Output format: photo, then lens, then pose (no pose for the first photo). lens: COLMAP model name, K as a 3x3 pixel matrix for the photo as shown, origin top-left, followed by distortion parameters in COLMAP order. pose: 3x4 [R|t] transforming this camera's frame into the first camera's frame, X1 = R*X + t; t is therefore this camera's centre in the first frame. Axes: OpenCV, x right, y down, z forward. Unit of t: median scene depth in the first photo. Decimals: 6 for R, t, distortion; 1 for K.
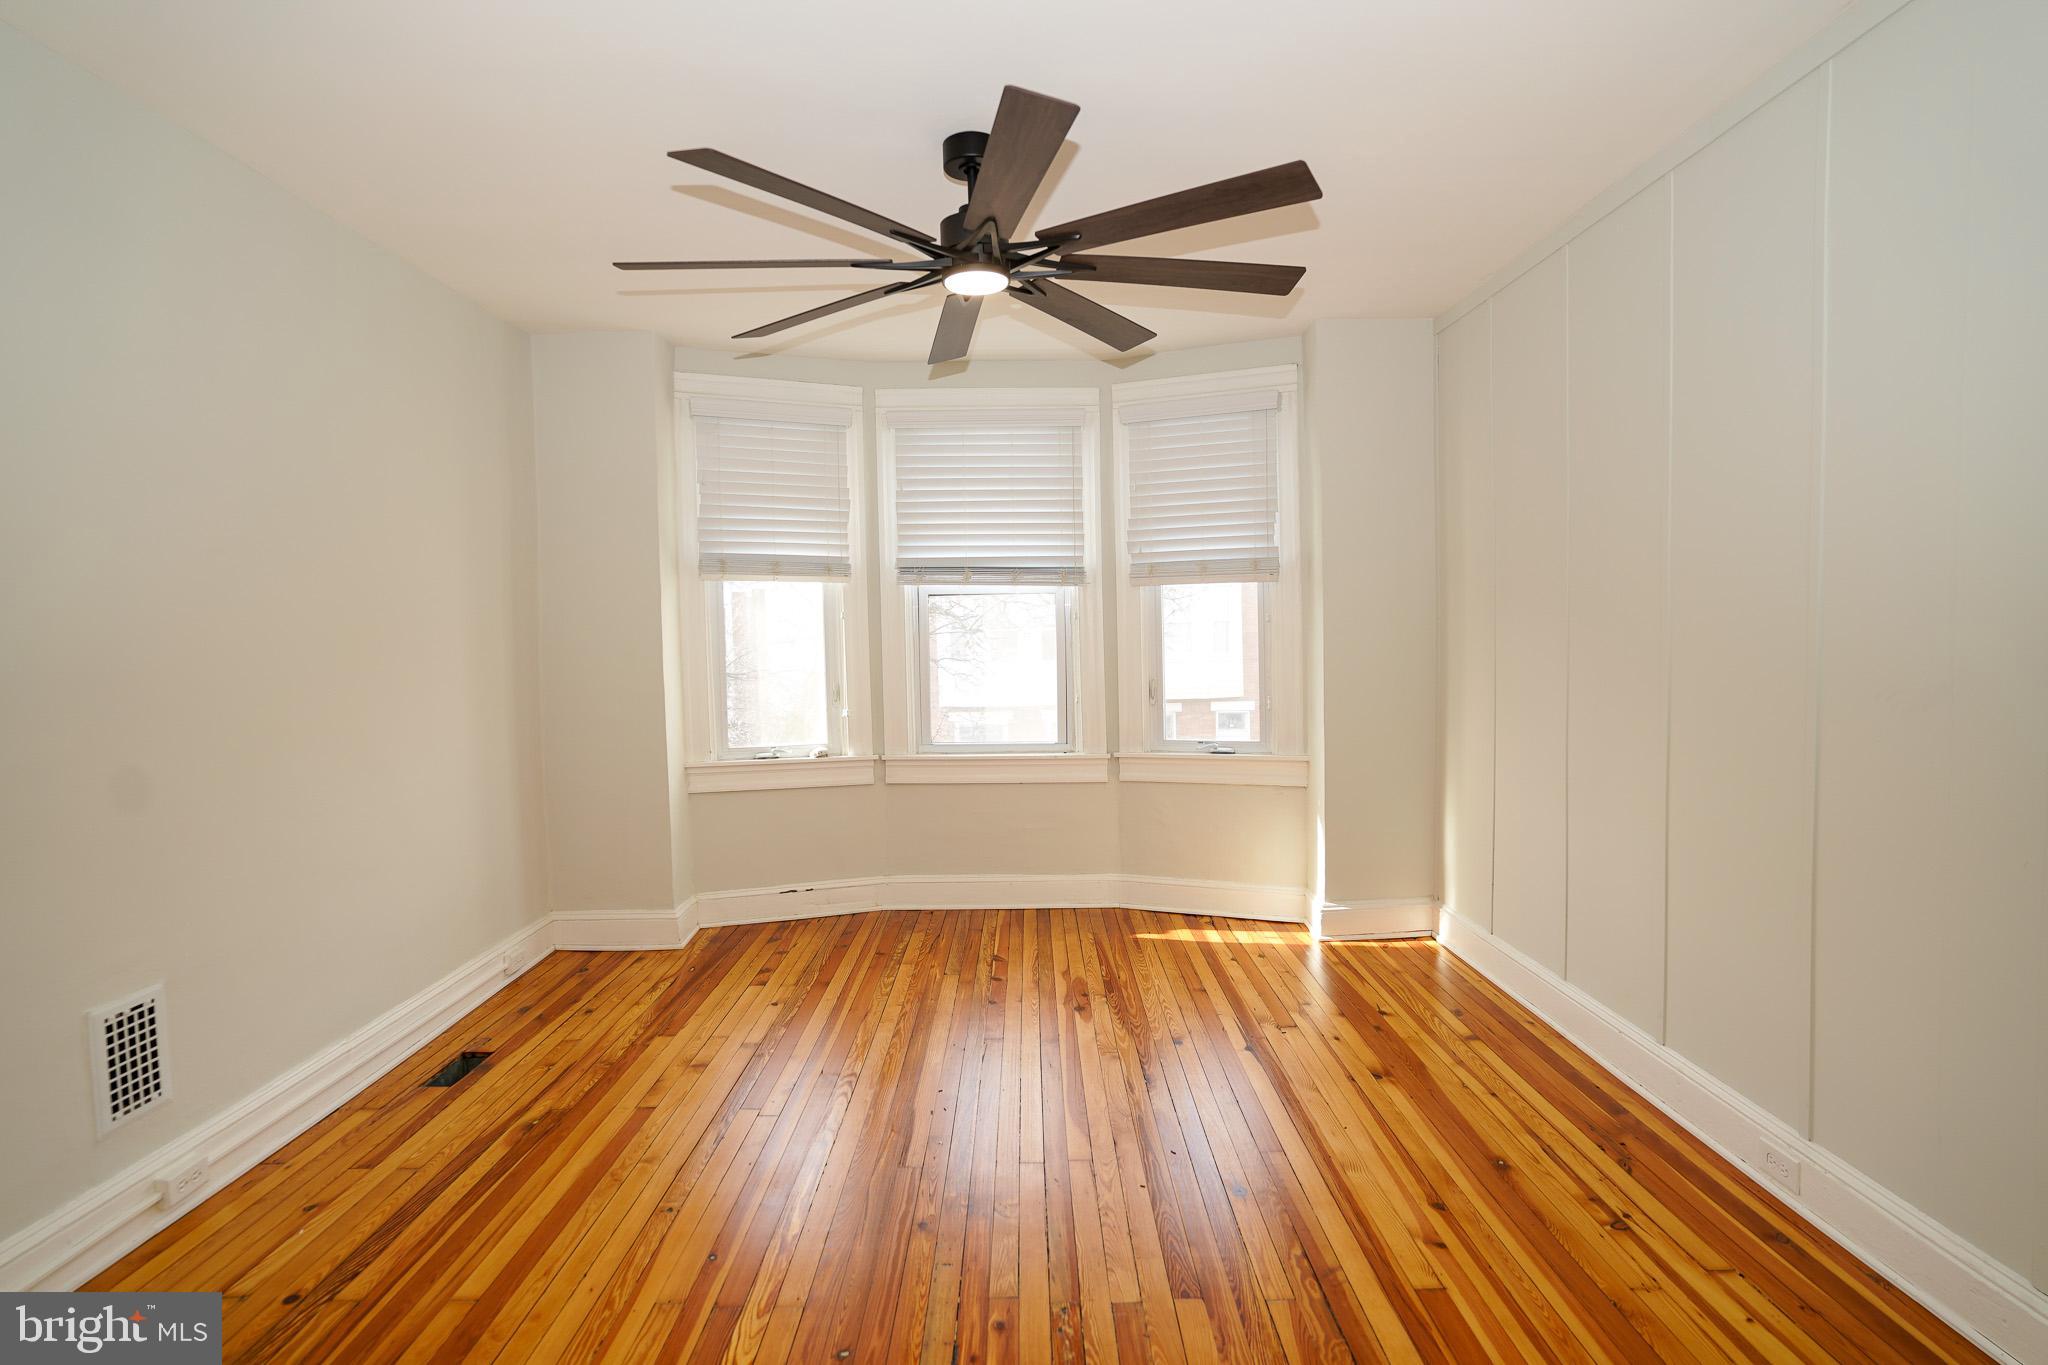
lens RADIAL K [[997.9, 0, 1024.0], [0, 997.9, 682.5], [0, 0, 1]] dist [-0.084590, 0.041099]
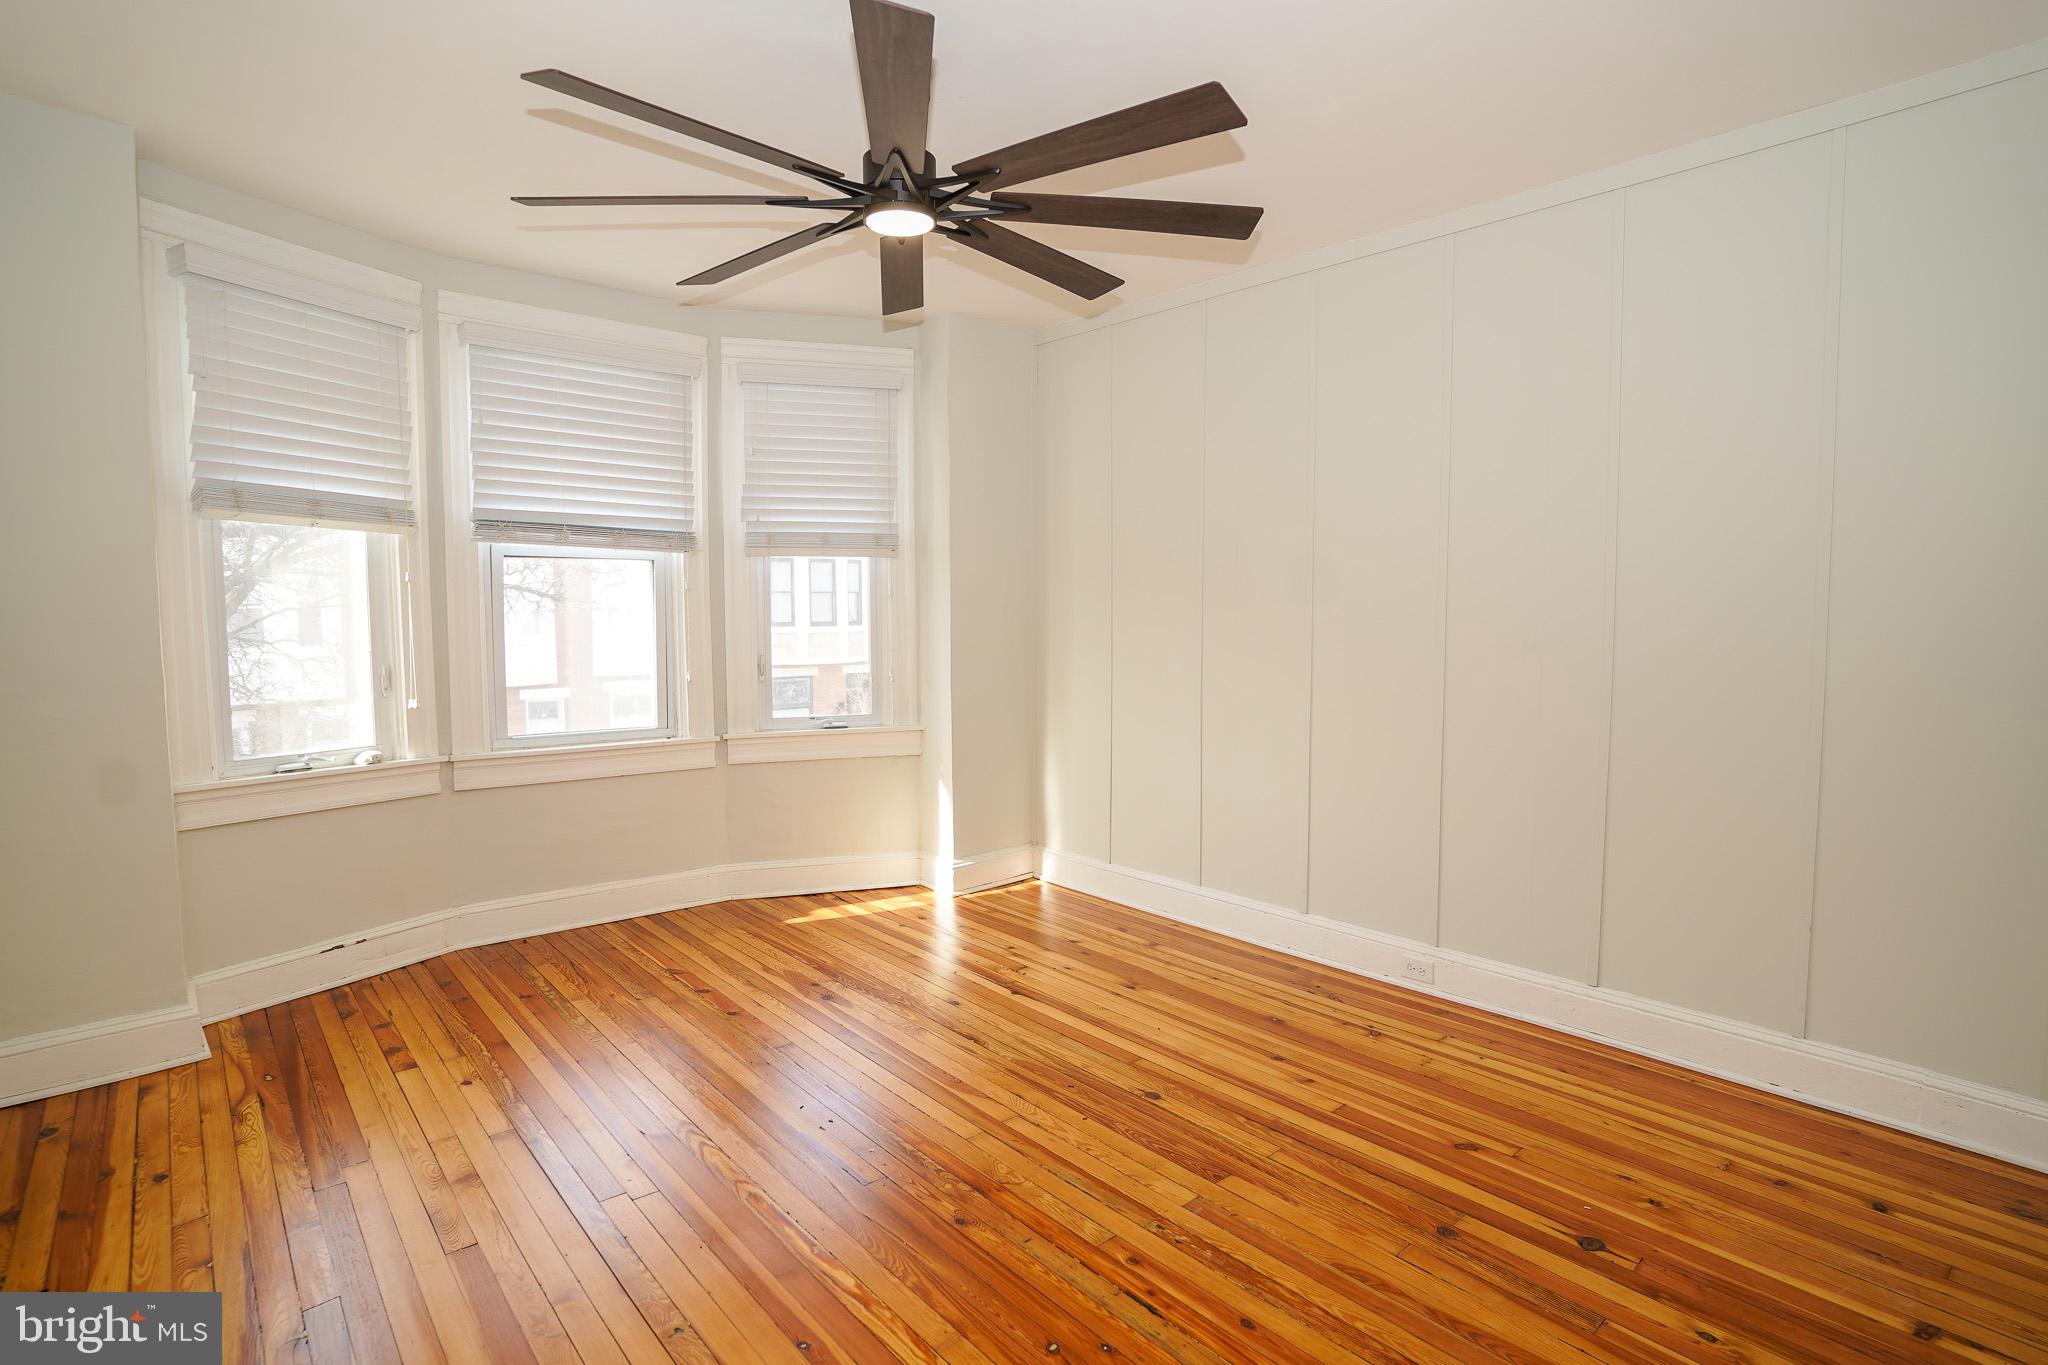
lens RADIAL K [[1014.5, 0, 1029.2], [0, 1014.5, 676.5], [0, 0, 1]] dist [-0.085874, 0.042791]
pose [[0.757036, -0.027162, 0.652808, -0.326085], [0.020066, 0.999631, 0.018322, 0.005218], [-0.653065, -0.000771, 0.757302, 0.110251]]
